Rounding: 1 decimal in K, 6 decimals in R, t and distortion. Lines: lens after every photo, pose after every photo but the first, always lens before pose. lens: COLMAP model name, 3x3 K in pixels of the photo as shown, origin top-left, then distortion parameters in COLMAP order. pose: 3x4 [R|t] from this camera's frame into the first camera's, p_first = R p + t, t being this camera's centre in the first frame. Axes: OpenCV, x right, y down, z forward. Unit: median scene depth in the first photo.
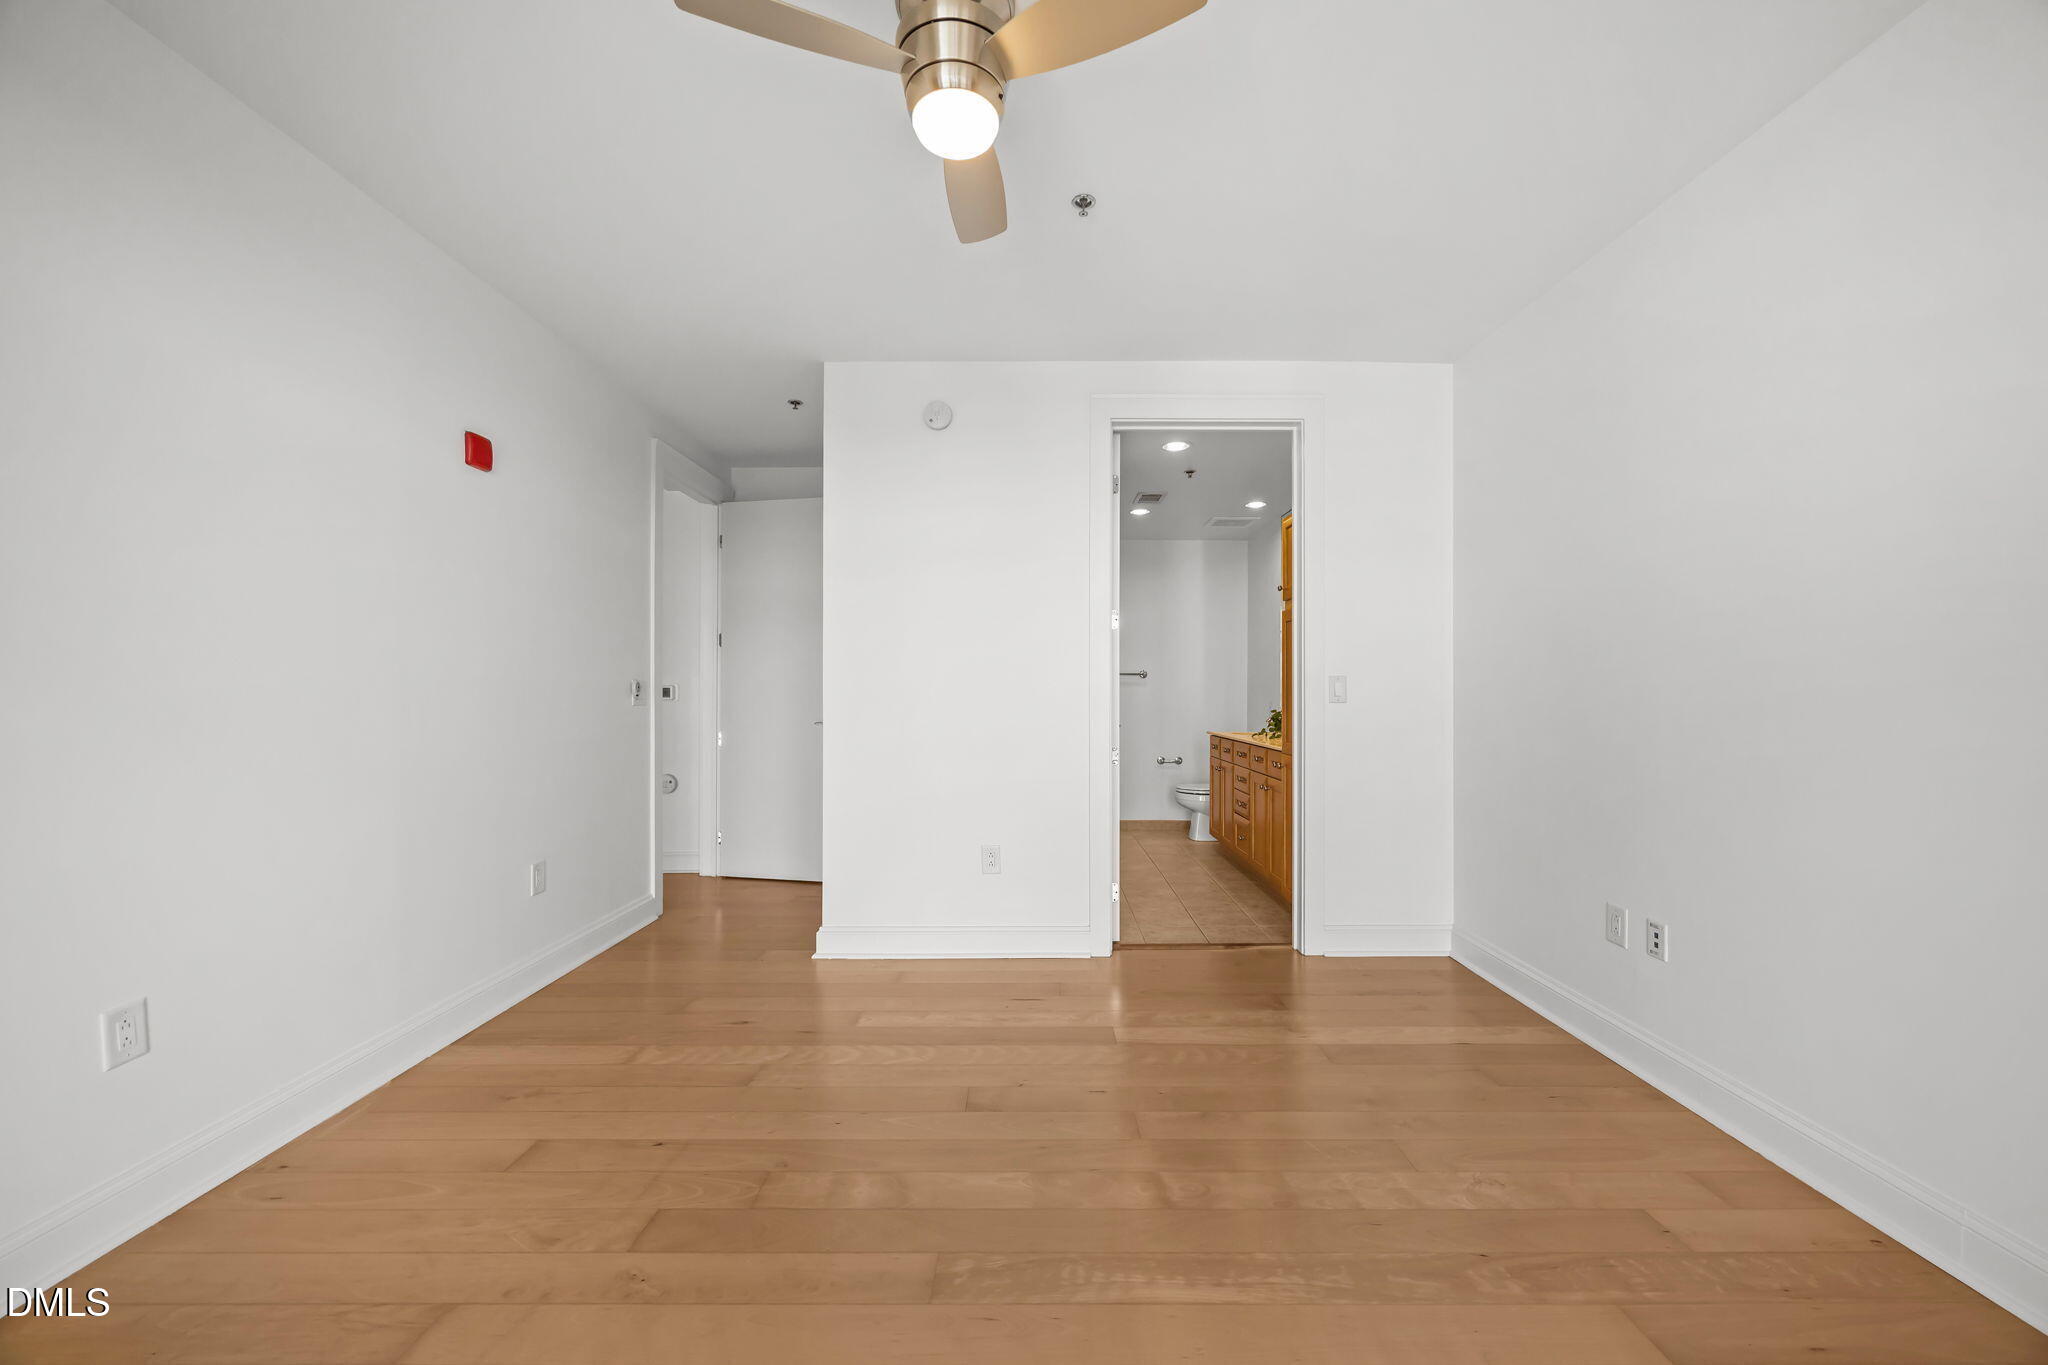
lens RADIAL K [[789.7, 0, 1027.3], [0, 789.7, 684.3], [0, 0, 1]] dist [-0.000895, 0.000298]
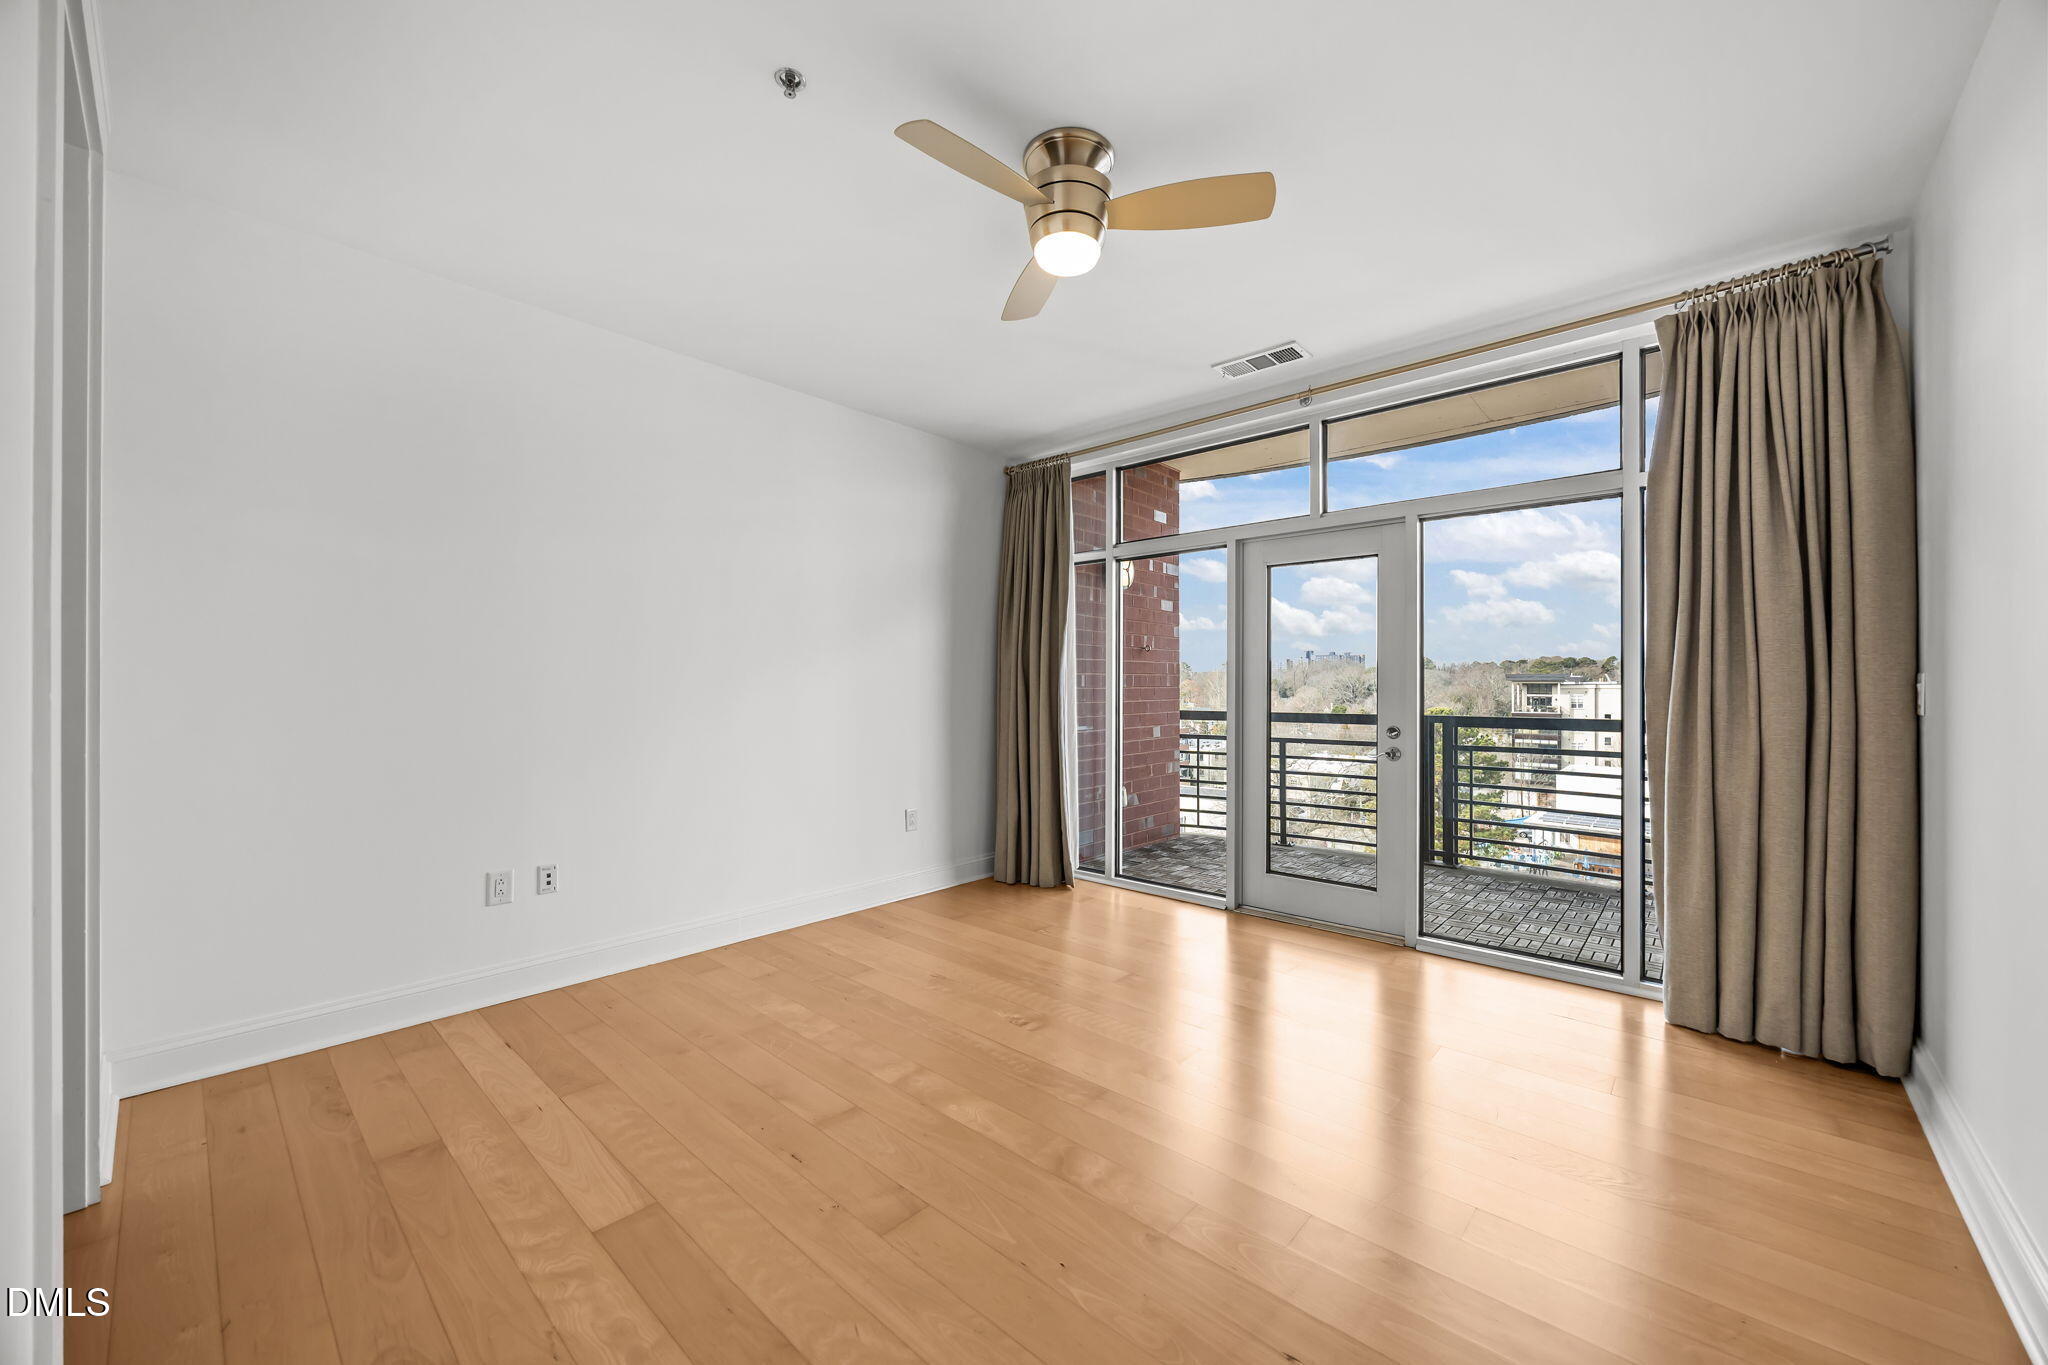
lens RADIAL K [[793.2, 0, 1020.3], [0, 793.2, 688.7], [0, 0, 1]] dist [0.000385, -0.000093]
pose [[-0.748405, -0.002892, 0.663236, -0.647465], [-0.007614, 0.999962, -0.004232, 0.009448], [-0.663199, -0.008218, -0.748398, 1.459210]]
